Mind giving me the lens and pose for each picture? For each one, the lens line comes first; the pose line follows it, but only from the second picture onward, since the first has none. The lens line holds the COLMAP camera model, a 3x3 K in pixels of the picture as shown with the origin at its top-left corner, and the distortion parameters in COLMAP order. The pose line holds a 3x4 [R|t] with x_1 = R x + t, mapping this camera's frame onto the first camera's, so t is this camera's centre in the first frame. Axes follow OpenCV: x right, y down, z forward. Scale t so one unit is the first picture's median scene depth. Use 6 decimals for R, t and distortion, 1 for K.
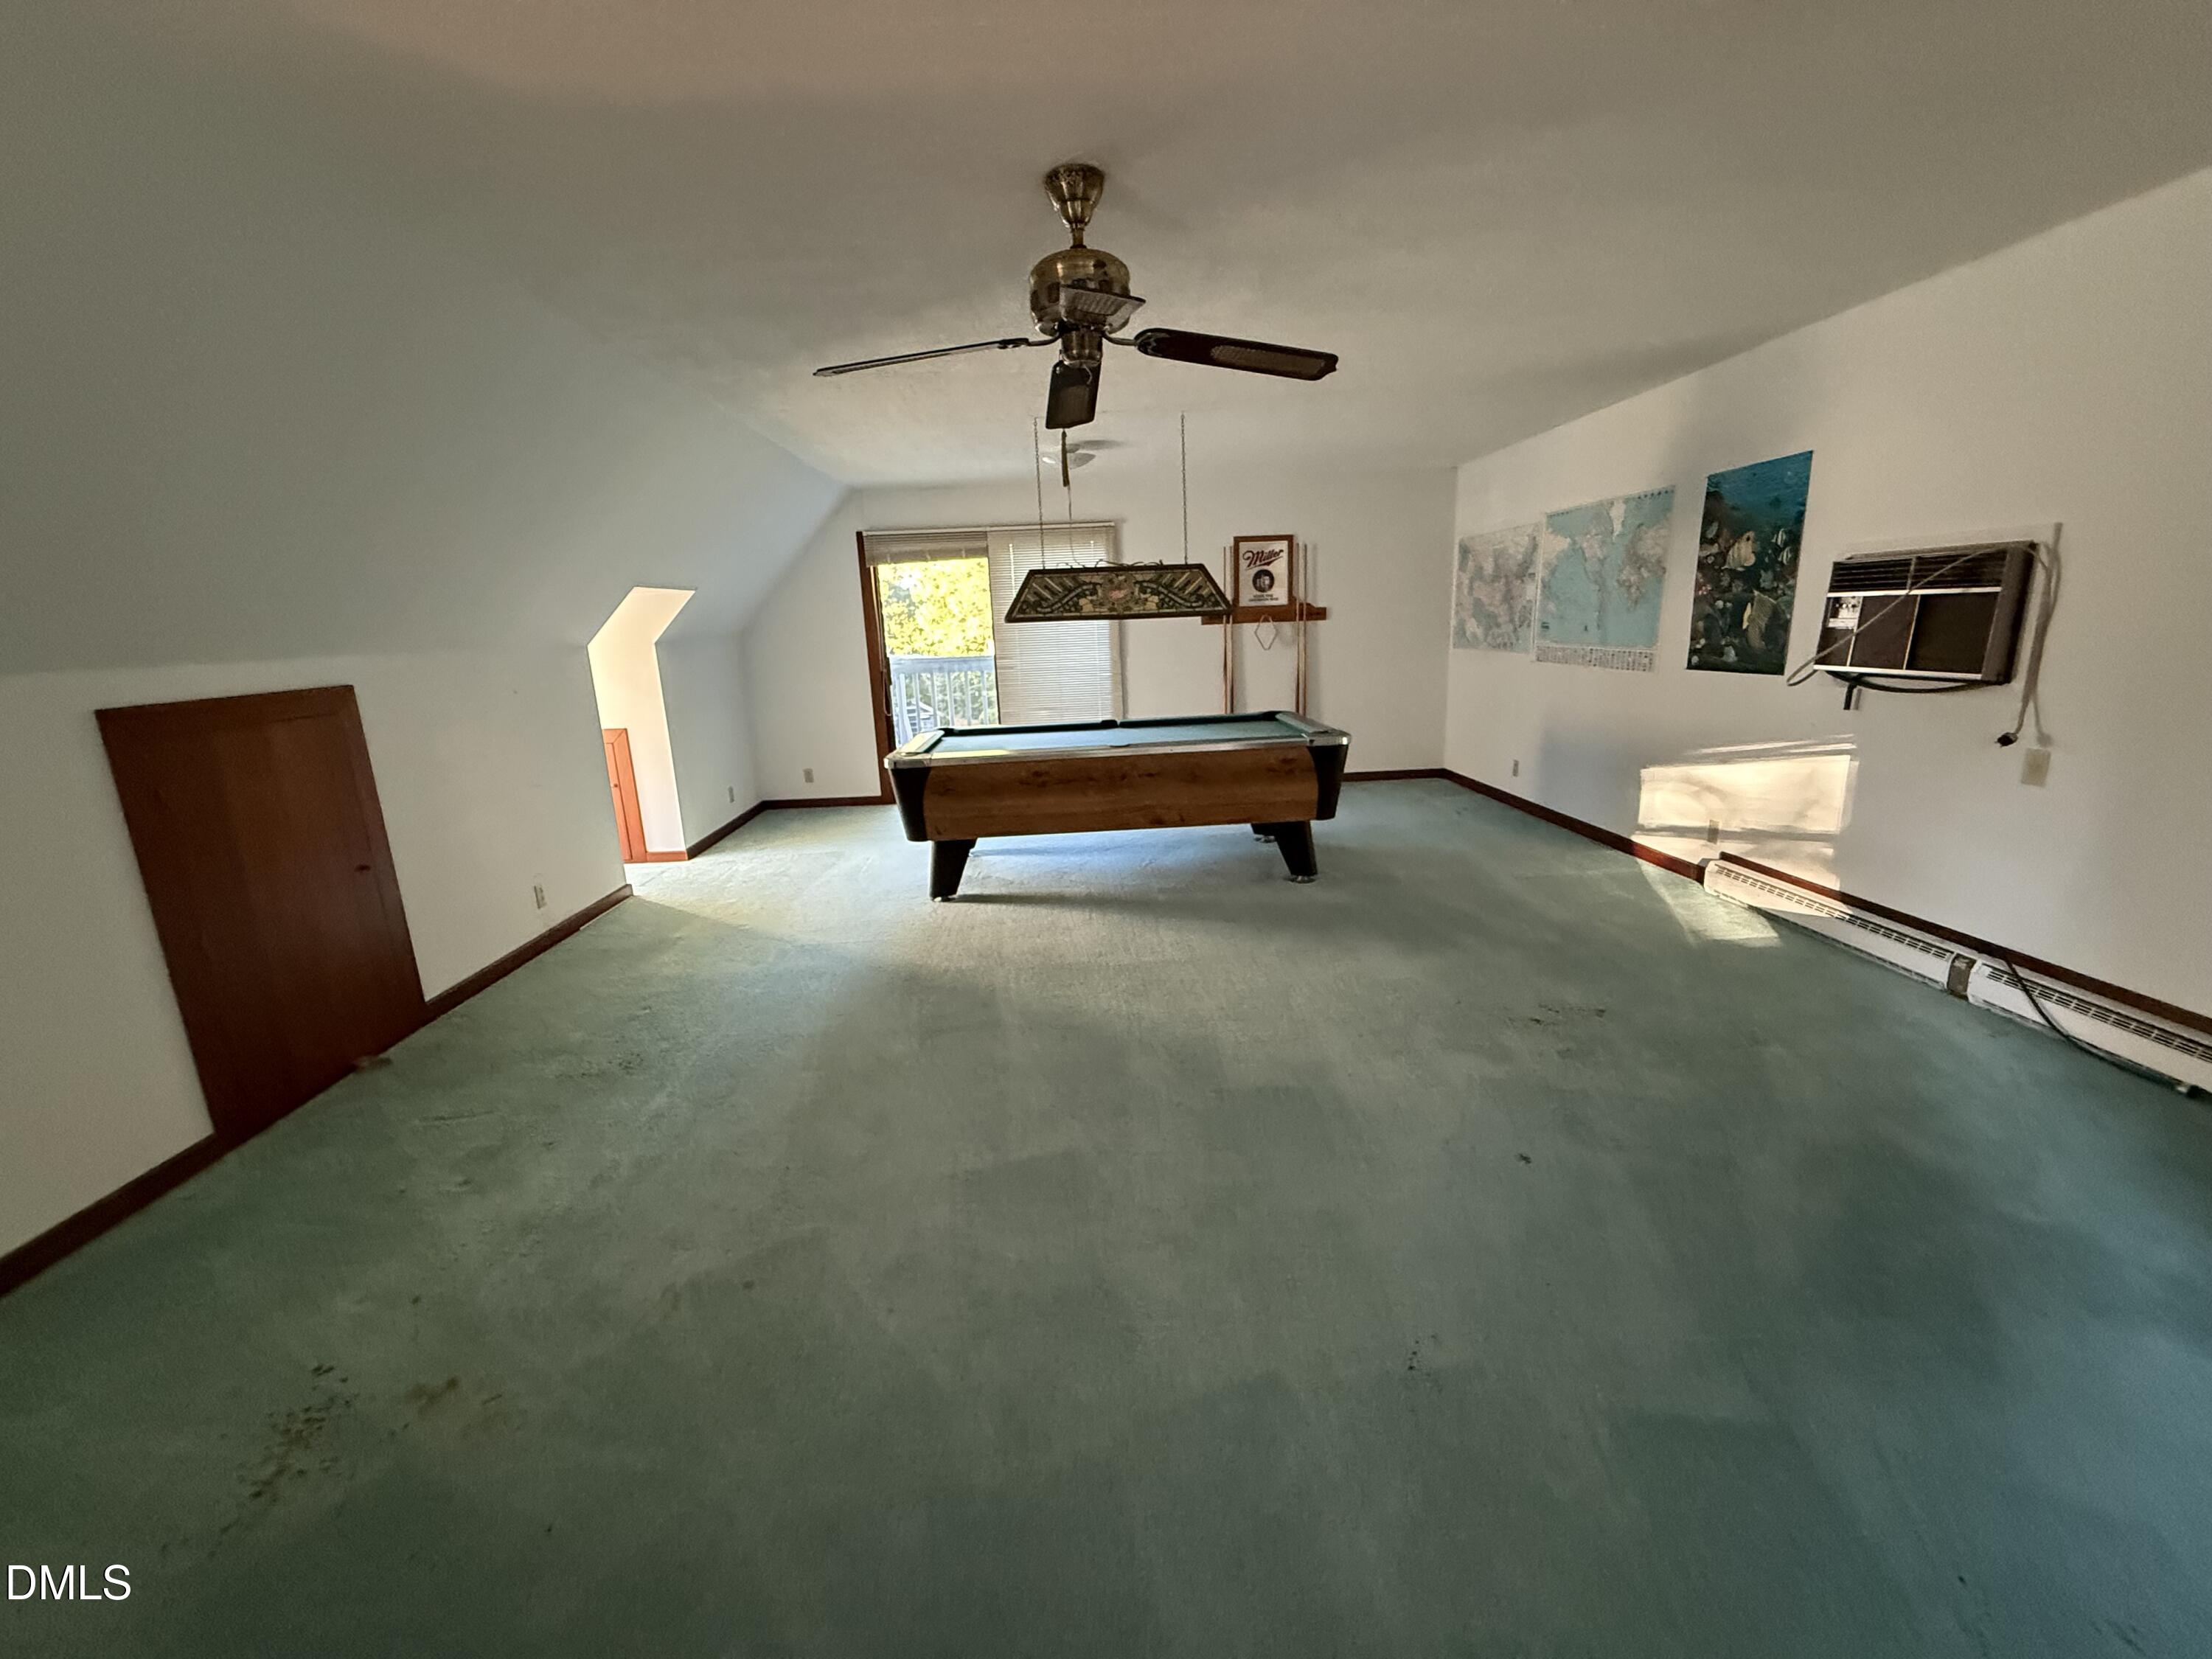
lens RADIAL K [[880.7, 0, 1106.0], [0, 880.7, 826.8], [0, 0, 1]] dist [-0.001895, 0.000592]
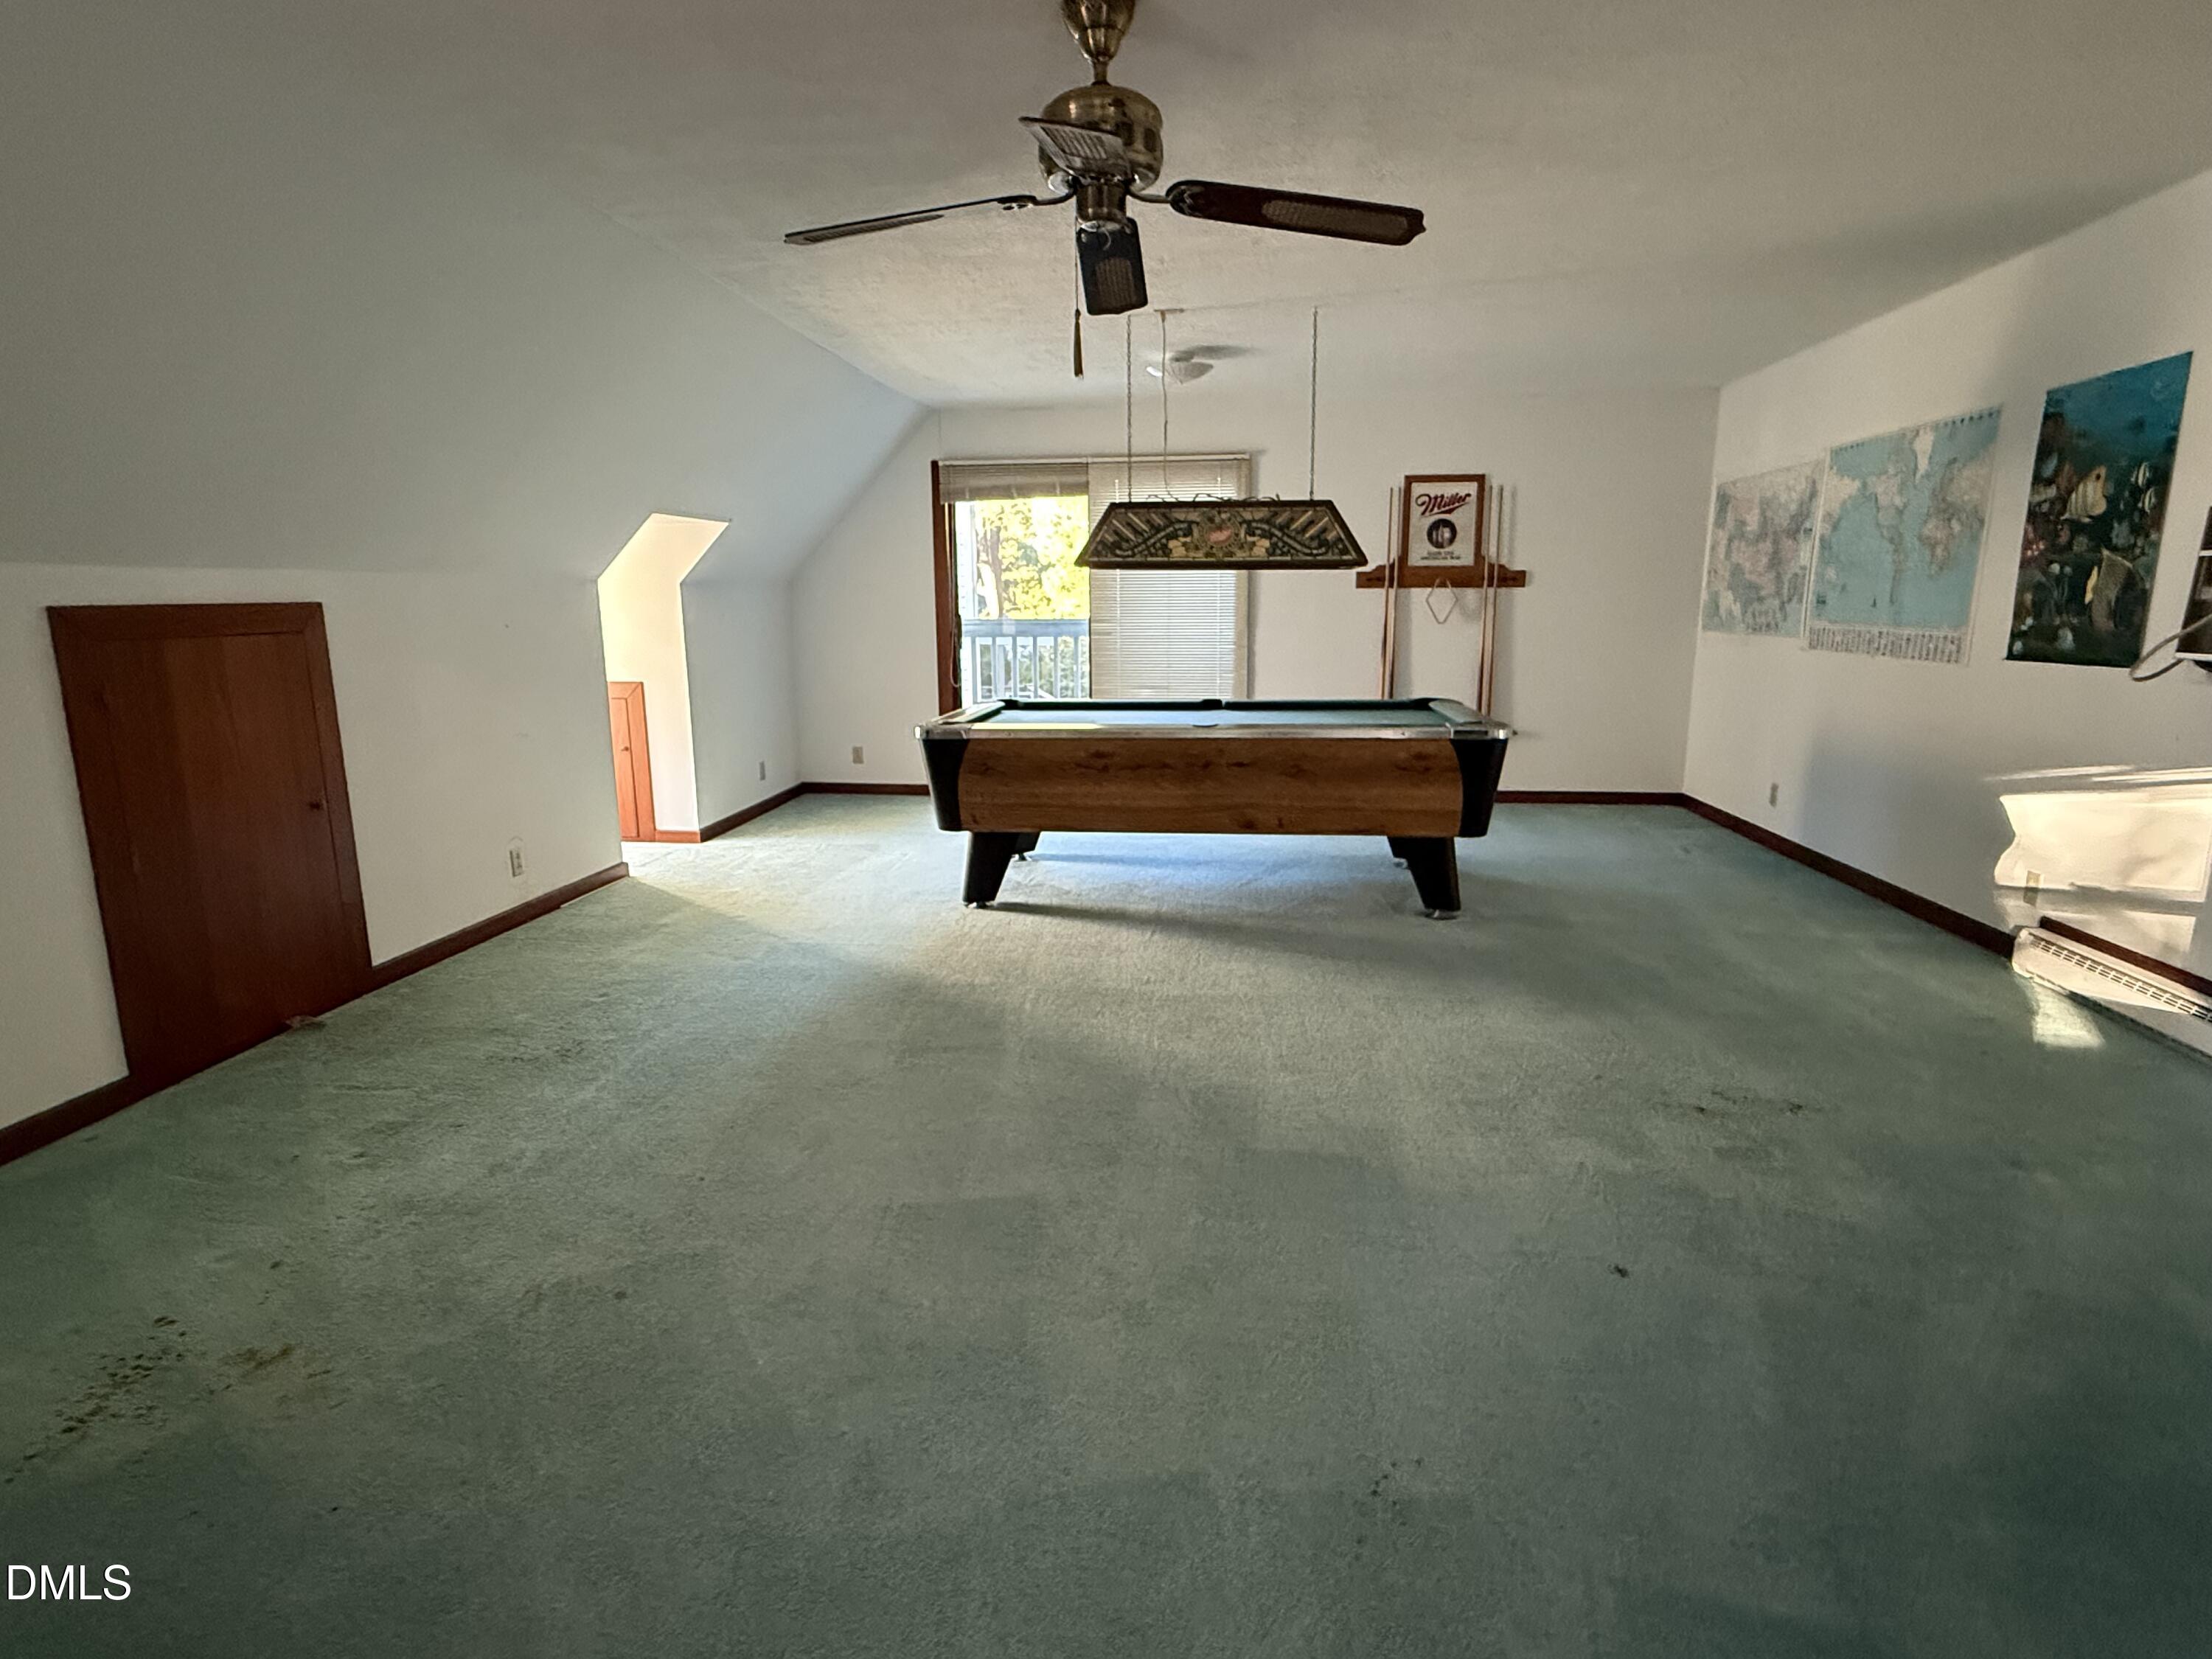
lens RADIAL K [[1131.3, 0, 1106.3], [0, 1131.3, 830.1], [0, 0, 1]] dist [-0.001486, 0.000754]
pose [[0.986879, 0.064489, -0.148023, 0.100871], [-0.068201, 0.997468, -0.020134, 0.033145], [0.146350, 0.029965, 0.988779, -0.013637]]
